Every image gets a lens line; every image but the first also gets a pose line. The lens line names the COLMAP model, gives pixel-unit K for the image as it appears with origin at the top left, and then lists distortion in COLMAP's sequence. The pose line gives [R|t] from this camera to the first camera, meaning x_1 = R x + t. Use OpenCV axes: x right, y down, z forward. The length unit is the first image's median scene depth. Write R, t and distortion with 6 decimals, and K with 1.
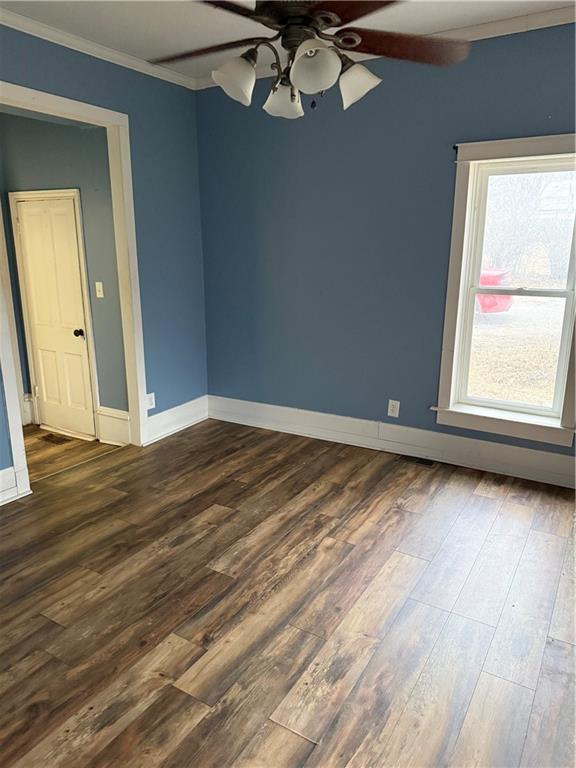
lens RADIAL K [[535.4, 0, 289.0], [0, 535.4, 383.0], [0, 0, 1]] dist [0.039856, -0.055029]
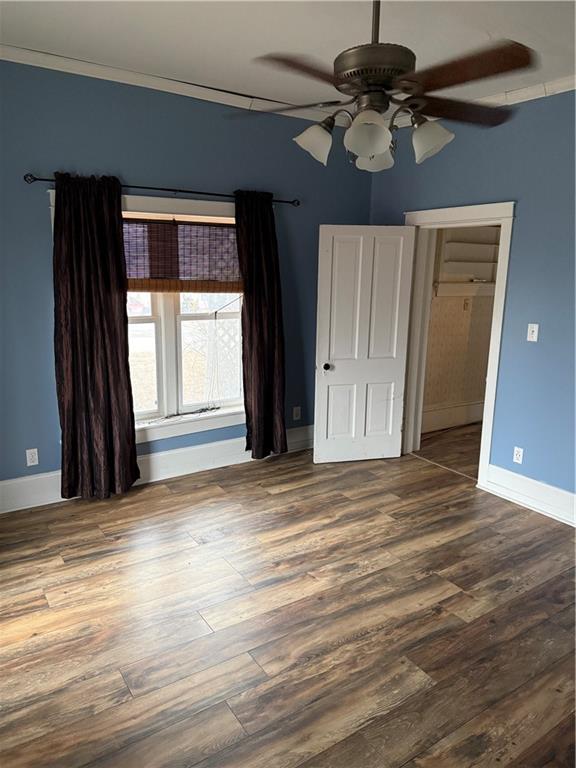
lens RADIAL K [[535.4, 0, 273.6], [0, 535.4, 403.5], [0, 0, 1]] dist [0.039856, -0.055029]
pose [[-0.897652, -0.129141, 0.421360, -0.226735], [0.088386, 0.883922, 0.459206, -0.442677], [-0.431751, 0.449449, -0.782040, 1.584231]]
